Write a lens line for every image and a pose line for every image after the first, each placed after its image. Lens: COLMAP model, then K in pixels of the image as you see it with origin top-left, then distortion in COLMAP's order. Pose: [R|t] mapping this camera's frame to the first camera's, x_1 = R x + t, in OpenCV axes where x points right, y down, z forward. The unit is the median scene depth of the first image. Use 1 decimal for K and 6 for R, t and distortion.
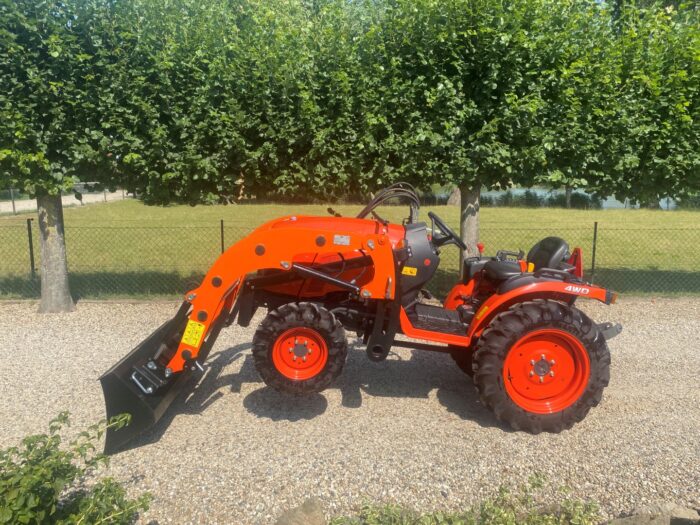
lens RADIAL K [[530.1, 0, 362.2], [0, 530.1, 269.4], [0, 0, 1]] dist [0.035483, -0.038169]
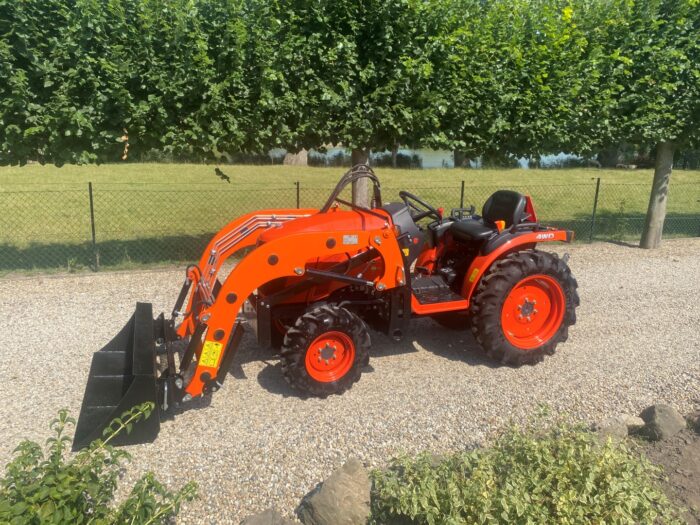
lens RADIAL K [[530.1, 0, 345.9], [0, 530.1, 259.1], [0, 0, 1]] dist [0.035483, -0.038169]
pose [[0.953356, -0.054224, 0.296938, -0.151482], [0.037900, 0.997451, 0.060465, -0.003326], [-0.299460, -0.046391, 0.952980, 0.023959]]
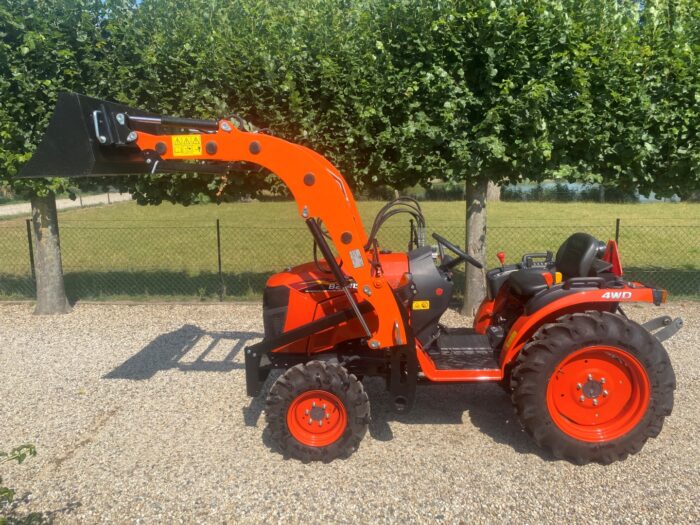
lens RADIAL K [[530.1, 0, 351.6], [0, 530.1, 267.0], [0, 0, 1]] dist [0.035483, -0.038169]
pose [[0.997001, -0.000130, -0.077390, 0.064281], [0.000384, 0.999995, 0.003273, -0.010950], [0.077389, -0.003293, 0.996996, 0.062012]]
